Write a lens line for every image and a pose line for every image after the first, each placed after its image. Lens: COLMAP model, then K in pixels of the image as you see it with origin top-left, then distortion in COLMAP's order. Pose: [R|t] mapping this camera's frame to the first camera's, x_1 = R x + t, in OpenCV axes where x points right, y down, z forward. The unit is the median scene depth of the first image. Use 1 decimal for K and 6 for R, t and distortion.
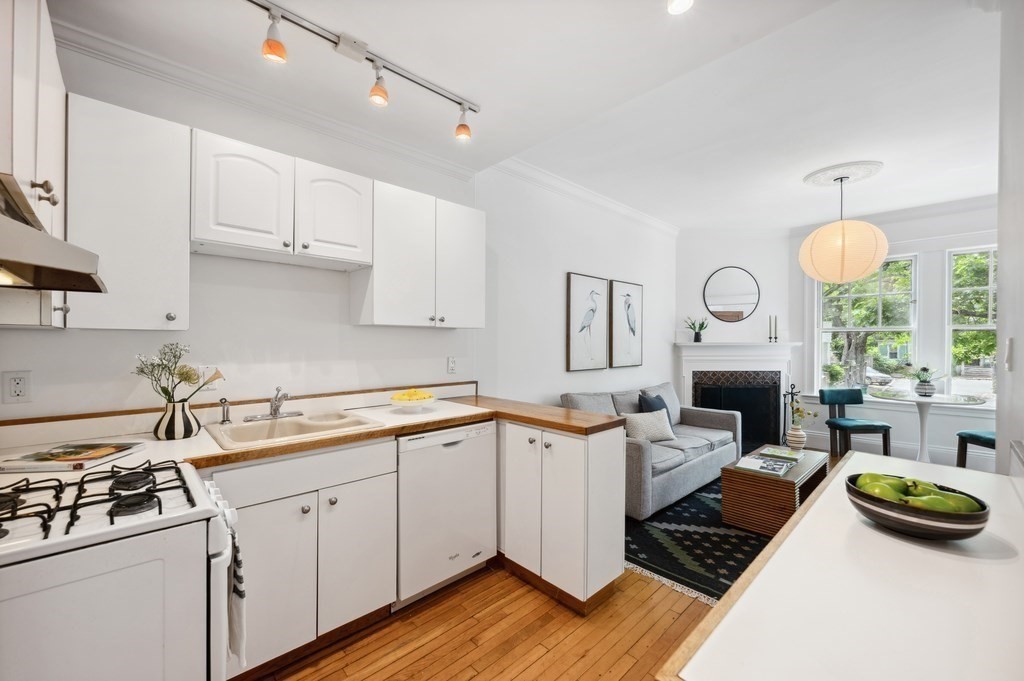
lens RADIAL K [[413.6, 0, 514.2], [0, 413.6, 343.3], [0, 0, 1]] dist [0.002588, -0.001521]
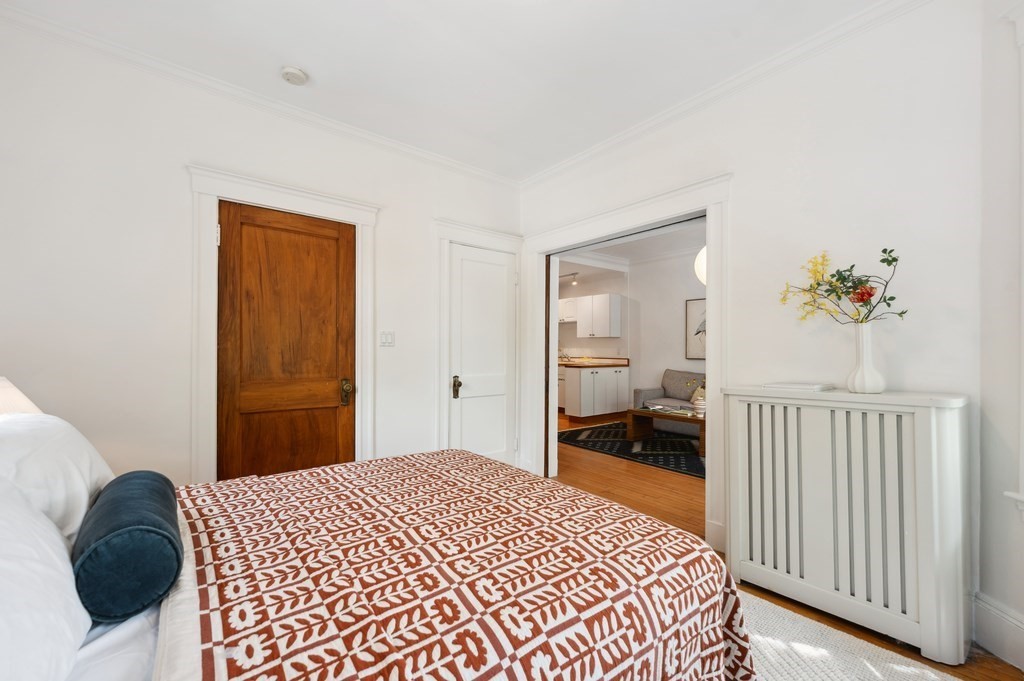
lens RADIAL K [[413.6, 0, 517.0], [0, 413.6, 348.2], [0, 0, 1]] dist [0.002588, -0.001521]
pose [[-0.085398, -0.009485, -0.996302, 2.024563], [-0.009681, 0.999915, -0.008690, 0.050437], [0.996300, 0.008903, -0.085483, 0.479191]]
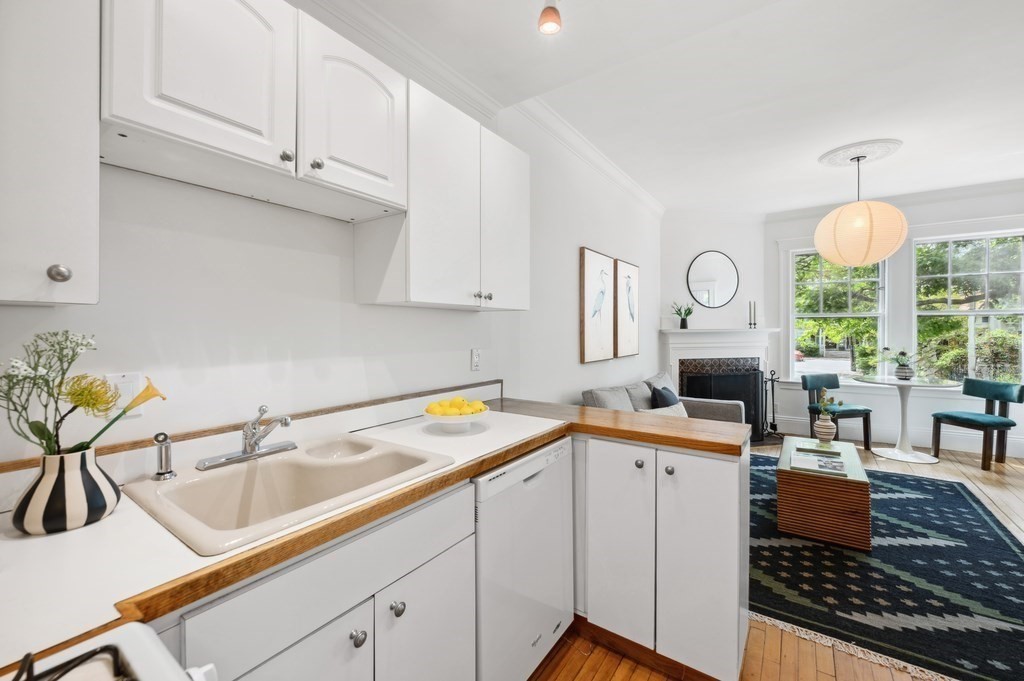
lens RADIAL K [[413.6, 0, 512.2], [0, 413.6, 333.2], [0, 0, 1]] dist [0.002588, -0.001521]
pose [[0.981422, -0.007912, 0.191700, -0.187861], [0.007483, 0.999968, 0.002962, 0.002257], [-0.191717, -0.001472, 0.981449, 0.200795]]
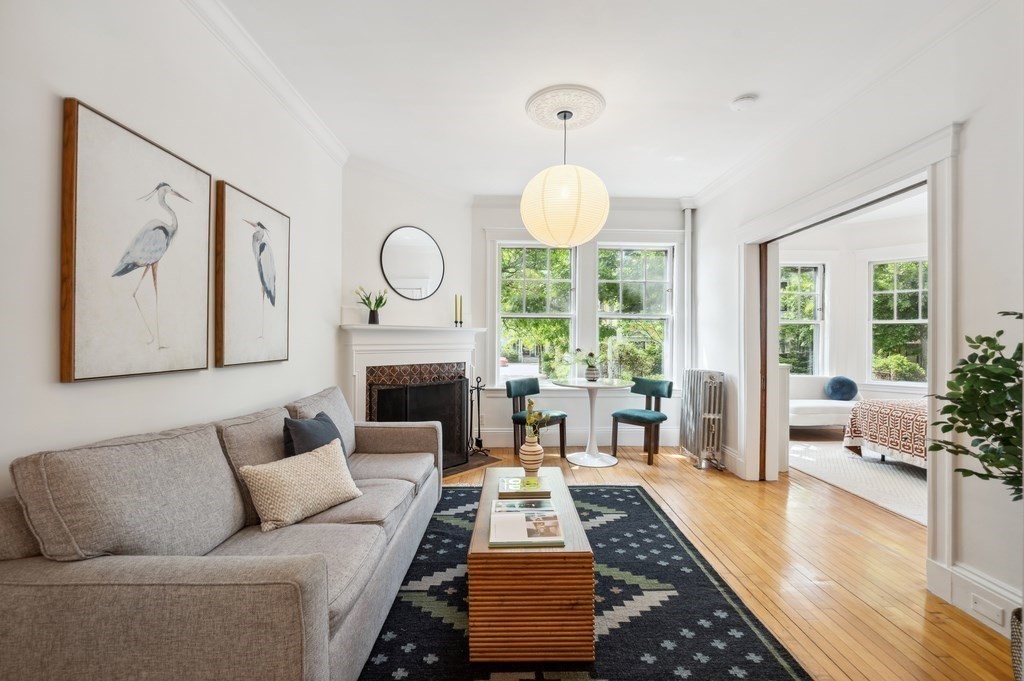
lens RADIAL K [[413.6, 0, 512.6], [0, 413.6, 339.9], [0, 0, 1]] dist [0.002588, -0.001521]
pose [[0.684411, 0.003486, 0.729089, 0.142663], [-0.002874, 0.999994, -0.002084, 0.034266], [-0.729091, -0.000669, 0.684416, 0.519328]]
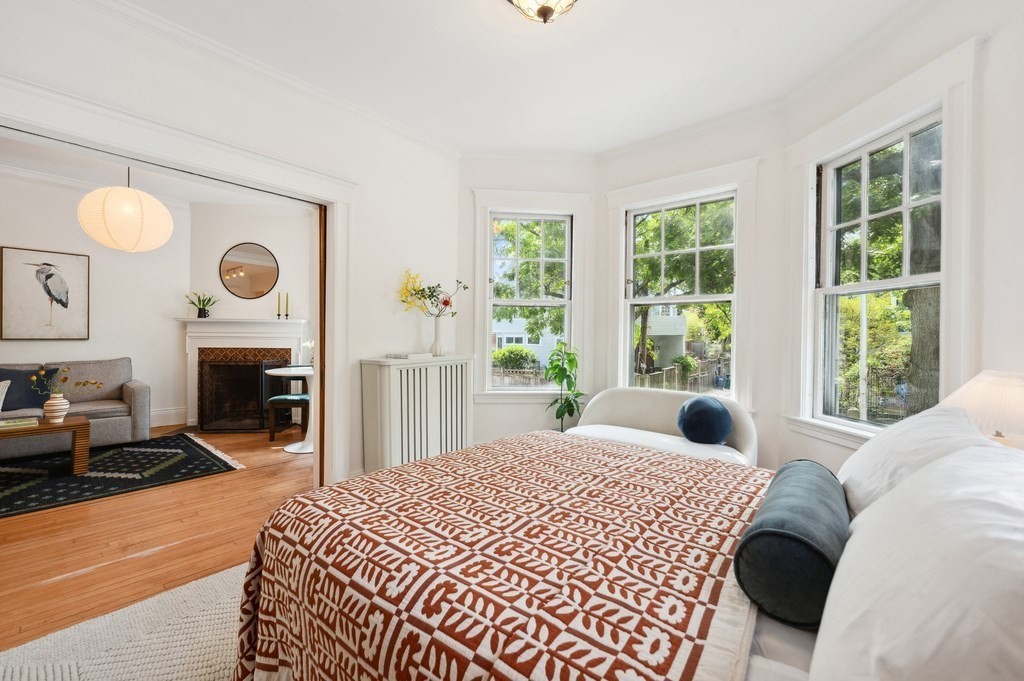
lens RADIAL K [[413.6, 0, 513.0], [0, 413.6, 337.3], [0, 0, 1]] dist [0.002588, -0.001521]
pose [[0.995217, 0.011128, 0.097056, 1.577641], [-0.011331, 0.999935, 0.001539, 0.047897], [-0.097032, -0.002631, 0.995278, -0.071461]]
